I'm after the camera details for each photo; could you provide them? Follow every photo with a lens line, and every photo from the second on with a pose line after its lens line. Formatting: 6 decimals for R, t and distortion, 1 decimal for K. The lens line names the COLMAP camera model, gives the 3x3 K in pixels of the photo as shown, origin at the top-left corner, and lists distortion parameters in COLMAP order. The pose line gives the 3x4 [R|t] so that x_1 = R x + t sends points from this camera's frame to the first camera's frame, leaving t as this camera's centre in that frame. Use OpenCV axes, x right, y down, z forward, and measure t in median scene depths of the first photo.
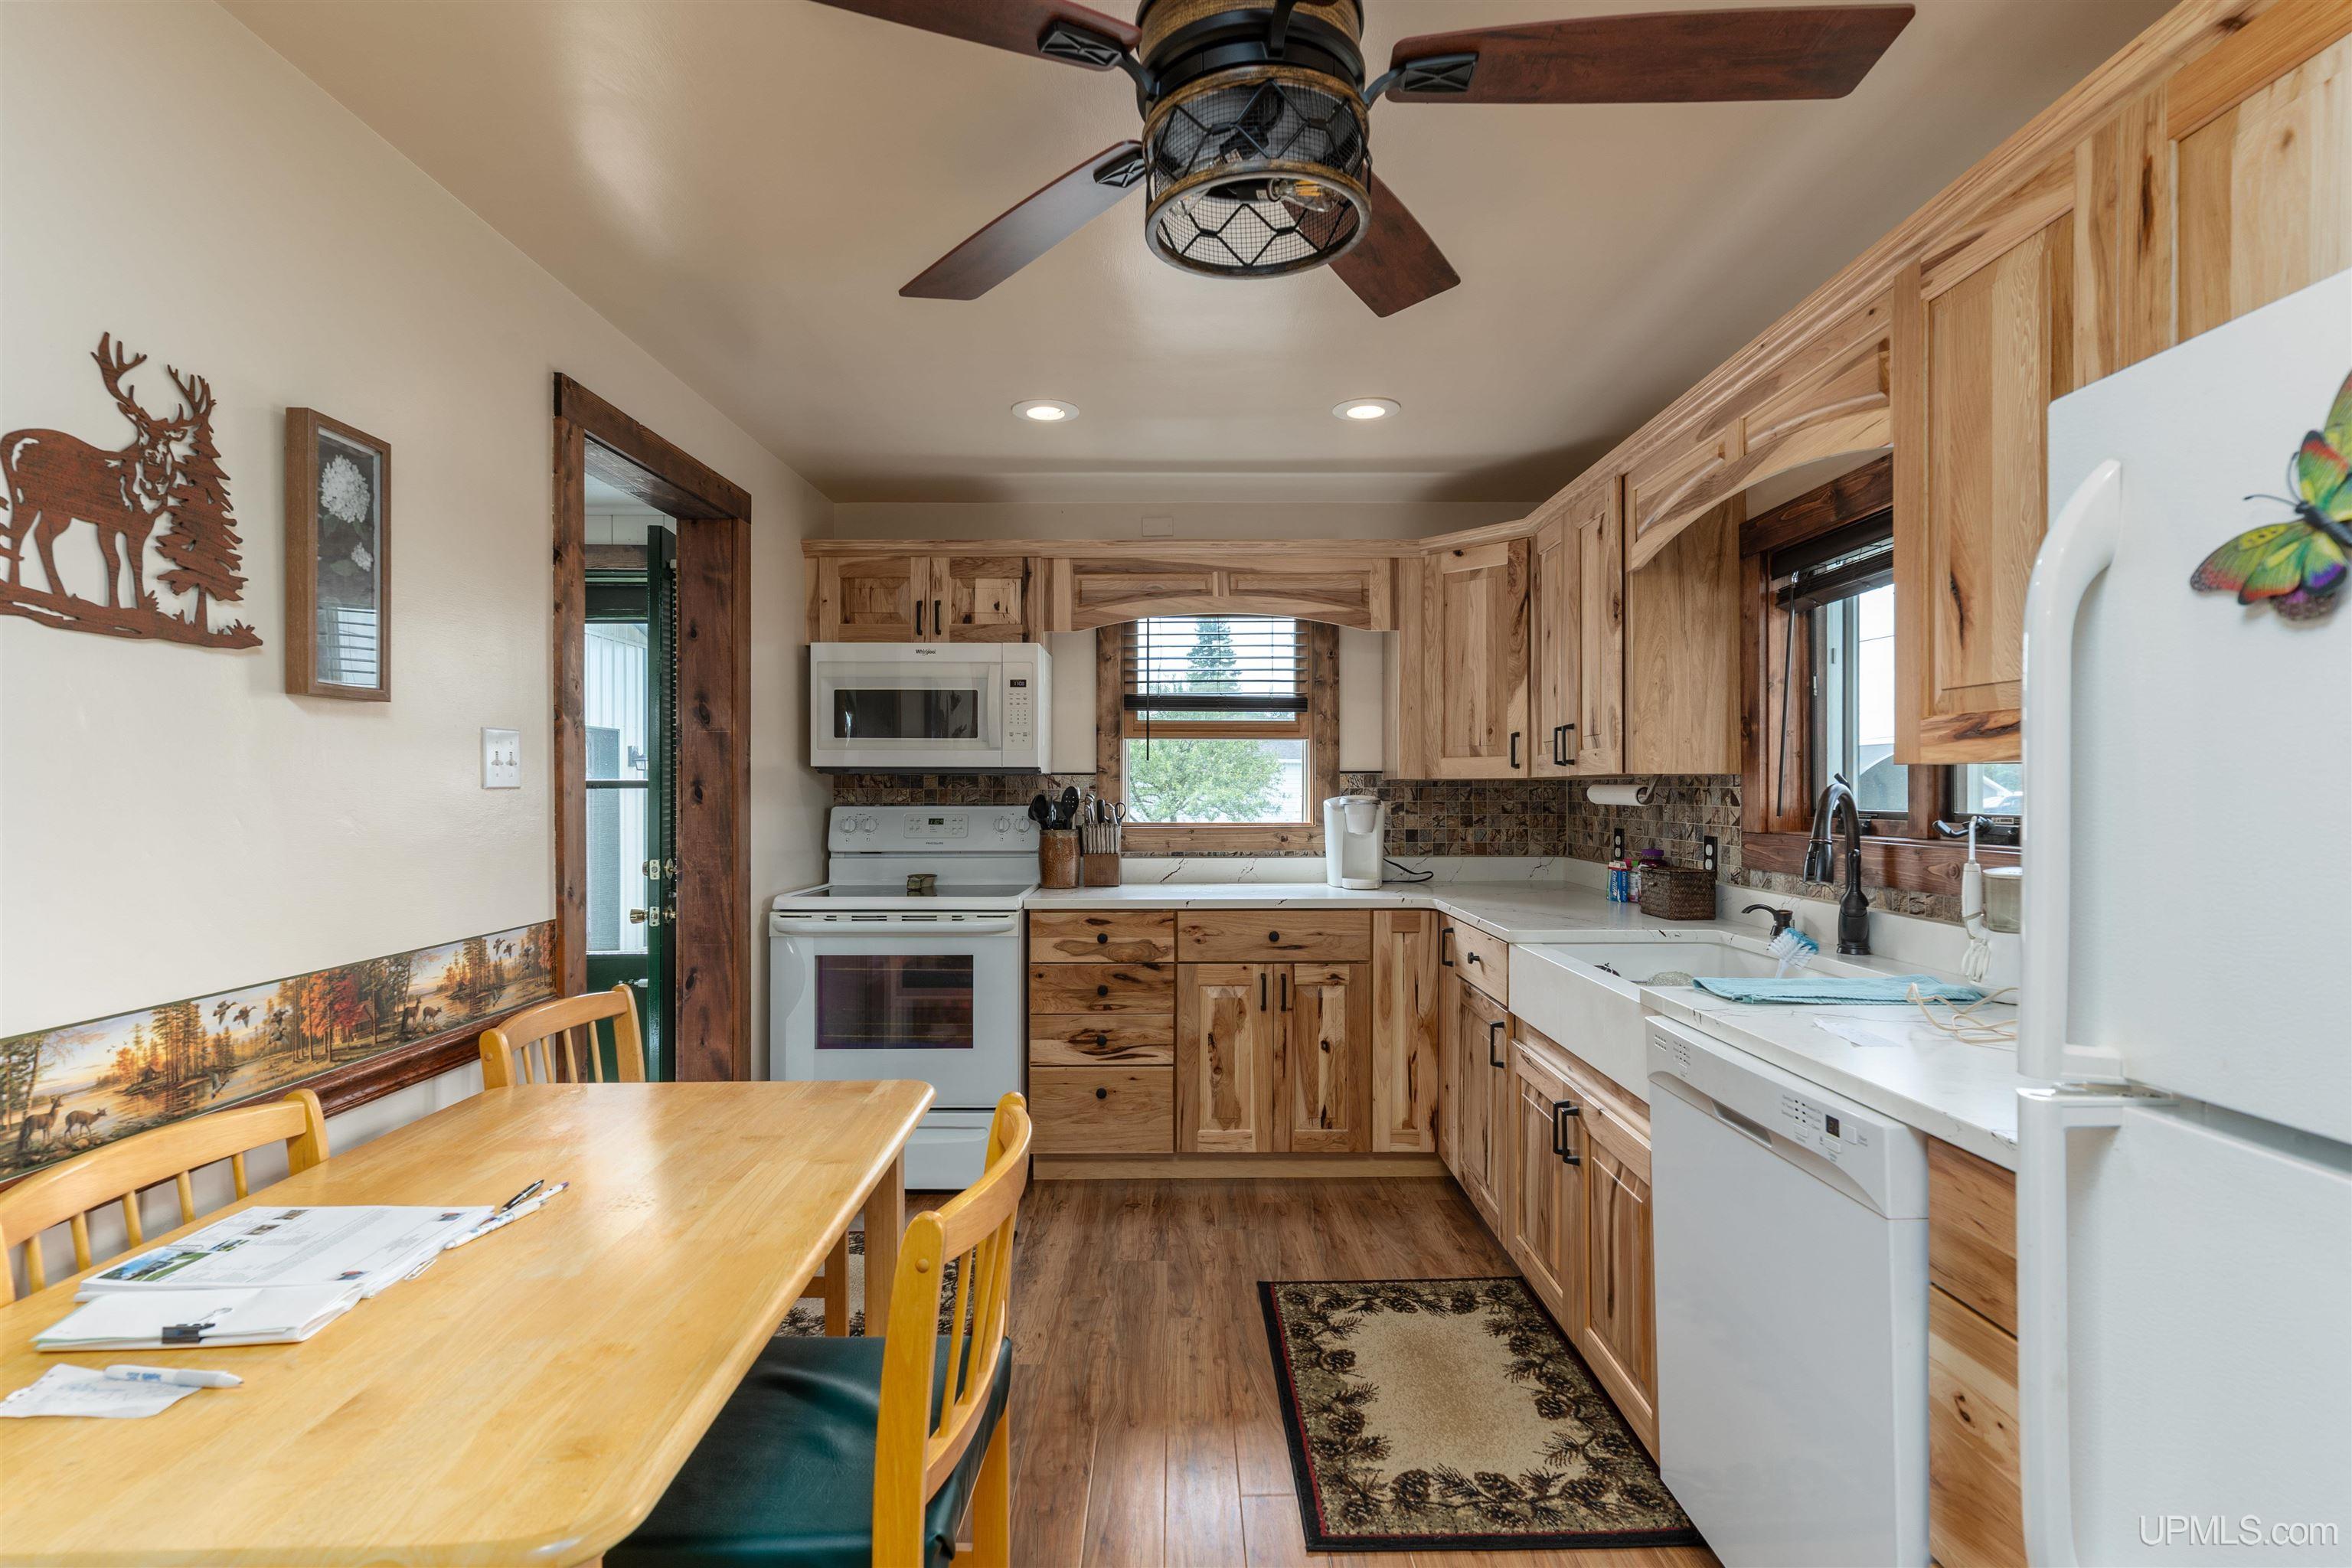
lens RADIAL K [[1134.5, 0, 1185.1], [0, 1134.5, 789.6], [0, 0, 1]] dist [0.000674, 0.000514]
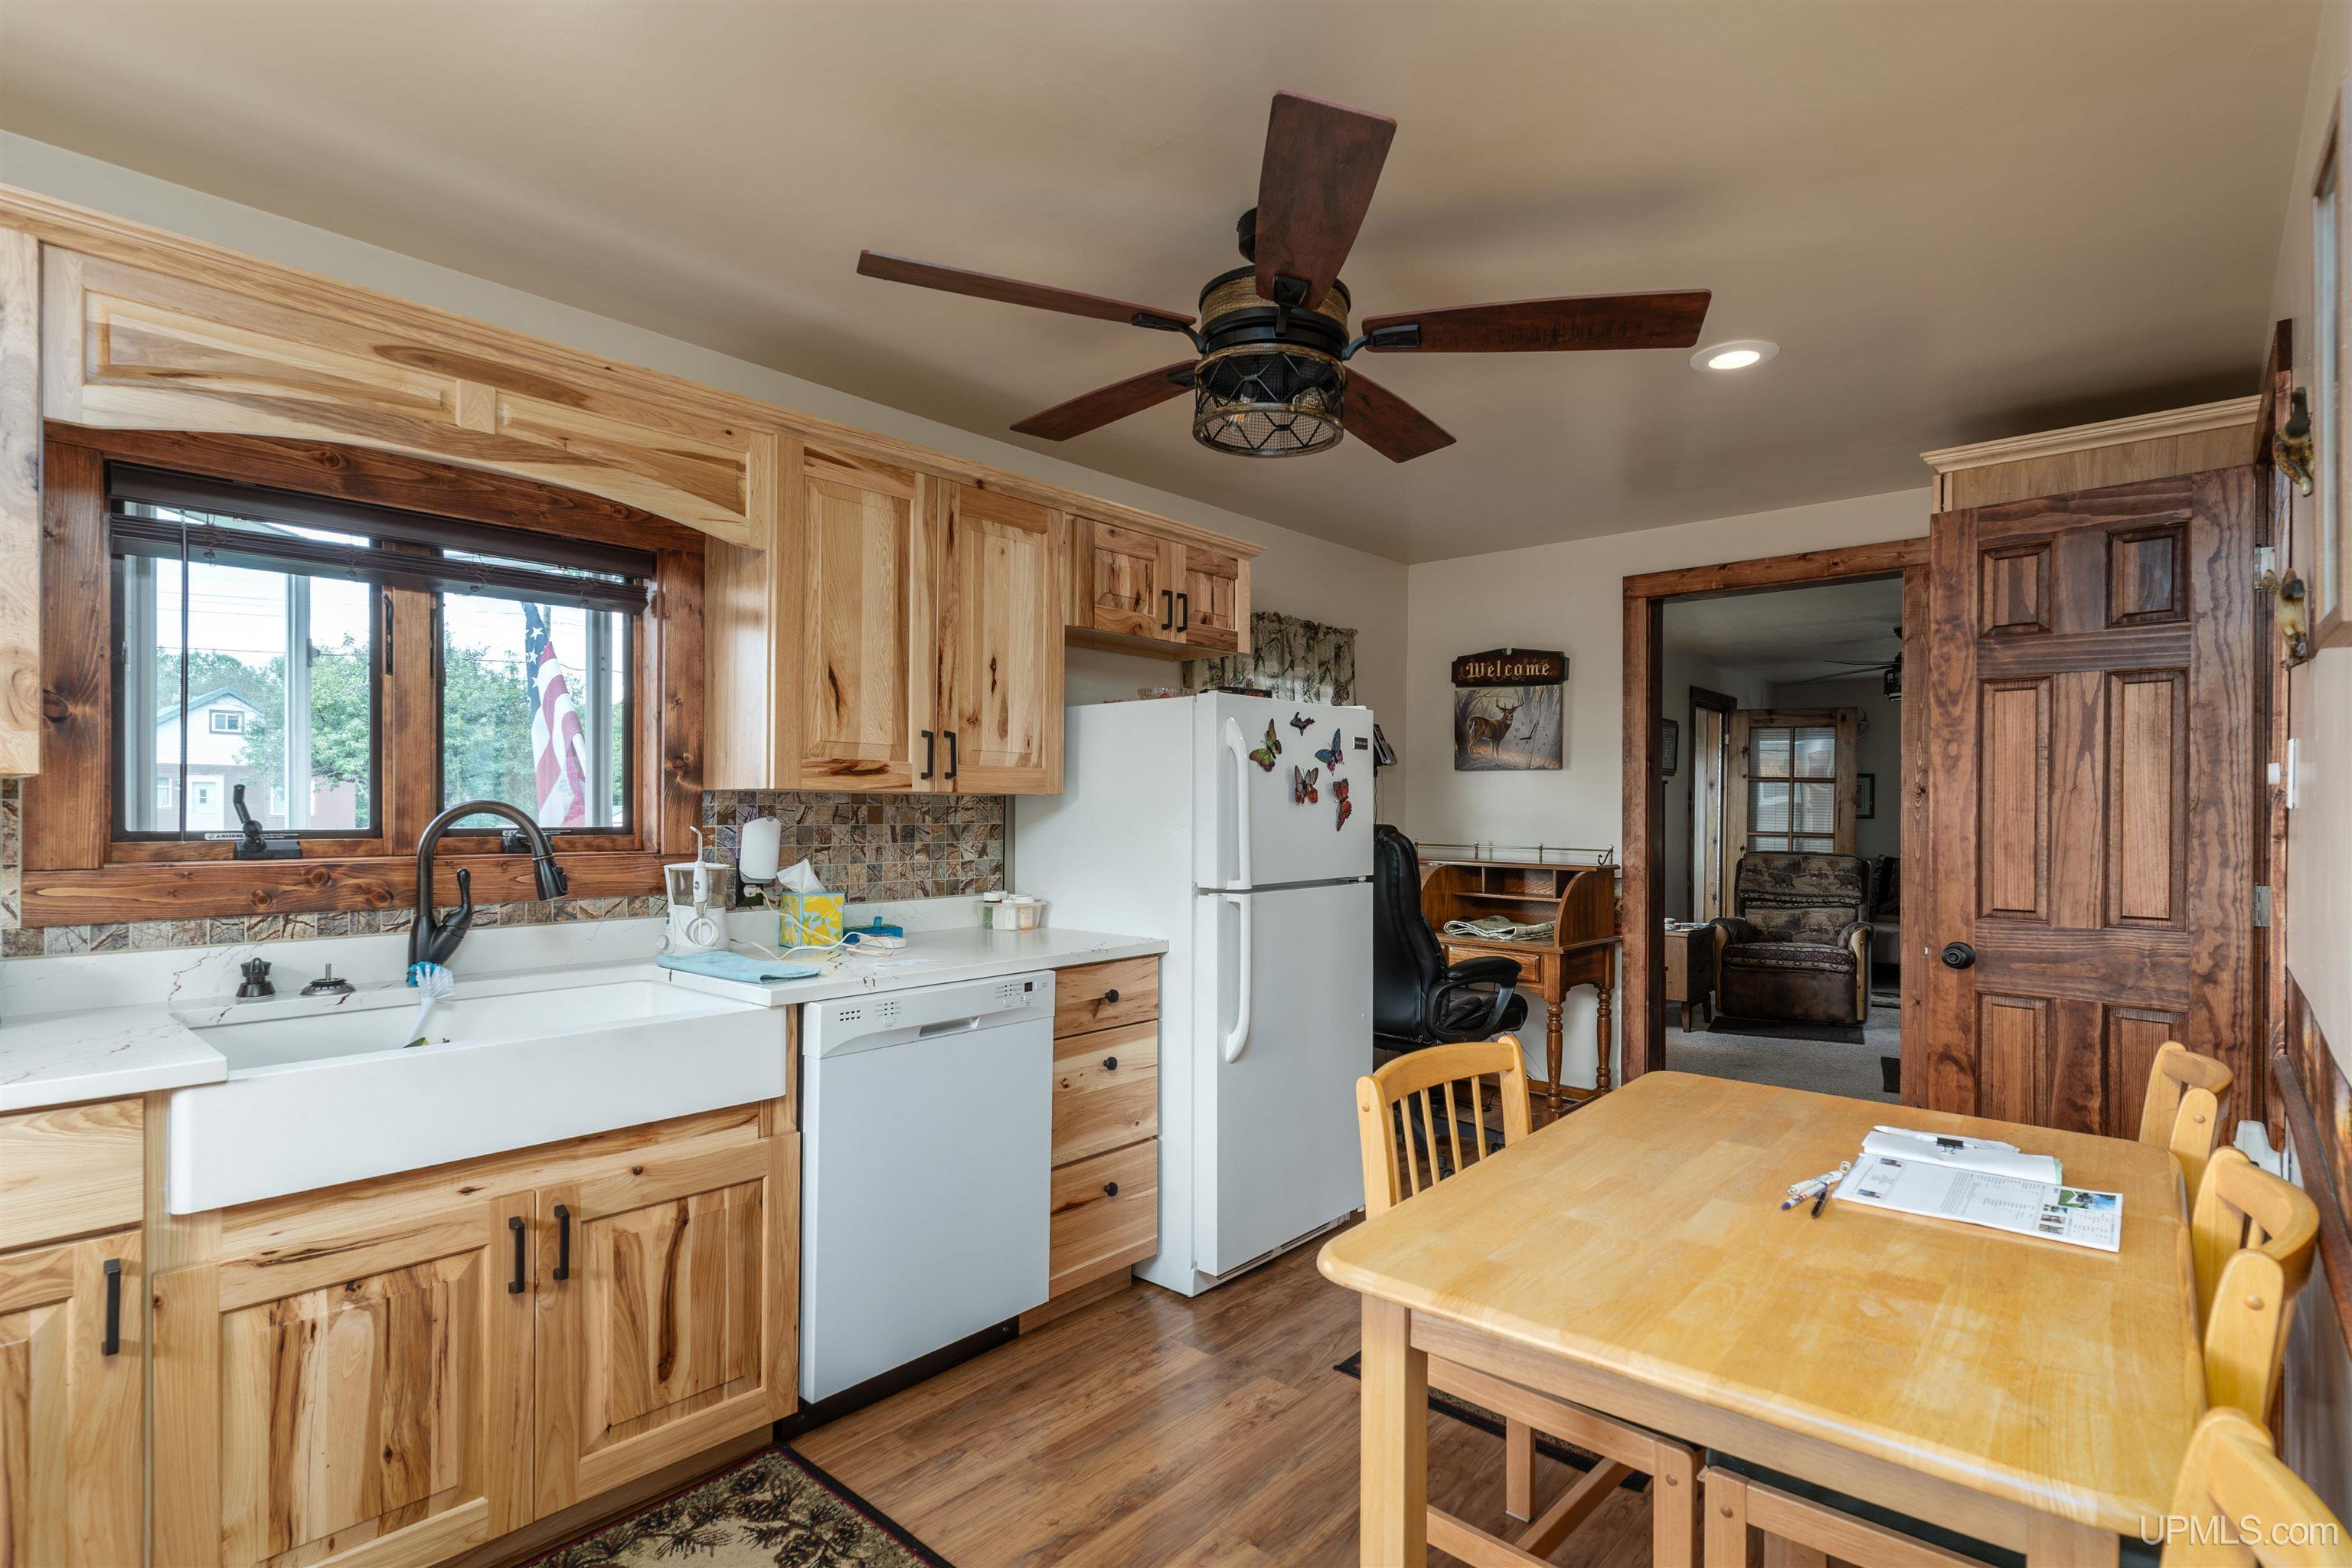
lens RADIAL K [[1134.5, 0, 1184.9], [0, 1134.5, 815.7], [0, 0, 1]] dist [0.000674, 0.000514]
pose [[-0.745559, -0.004025, 0.666428, -0.392313], [-0.002369, 0.999991, 0.003389, 0.002933], [-0.666436, 0.000948, -0.745562, 1.003031]]
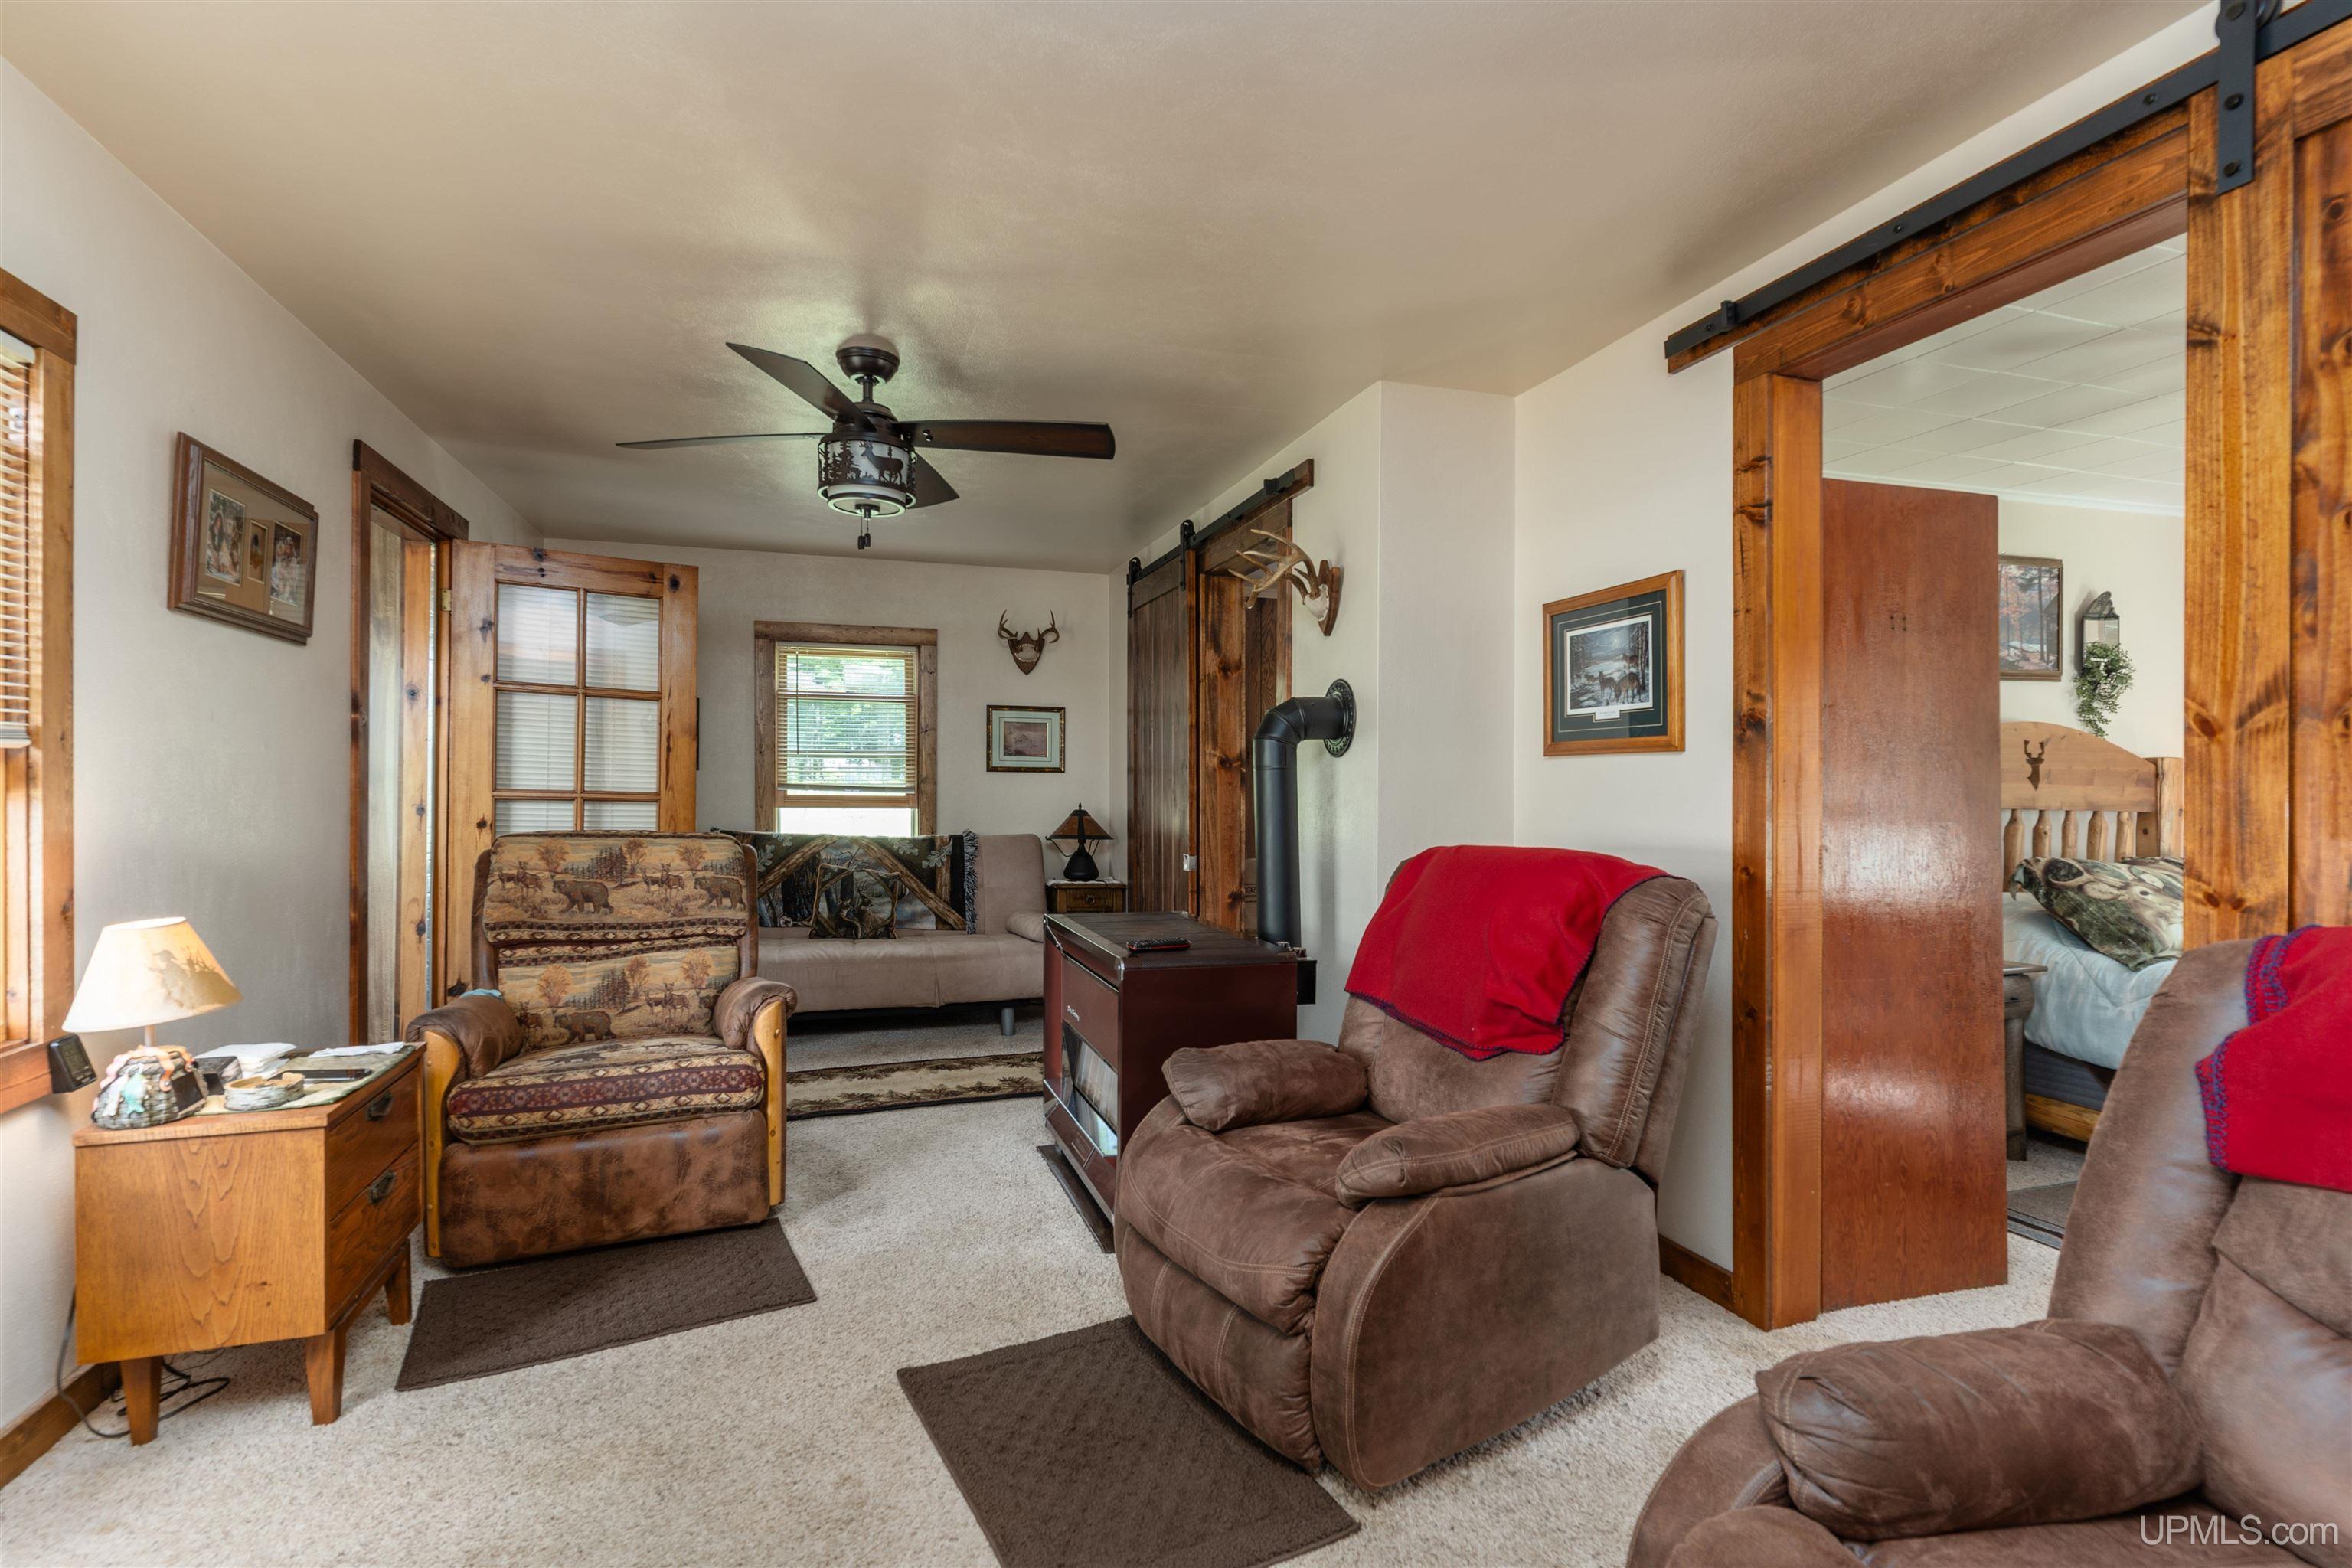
lens RADIAL K [[1134.5, 0, 1174.2], [0, 1134.5, 782.1], [0, 0, 1]] dist [0.000674, 0.000514]
pose [[-0.956120, -0.004656, -0.292938, -0.296081], [-0.004808, 0.999988, -0.000200, 0.009776], [0.292936, 0.001217, -0.956131, 0.686771]]
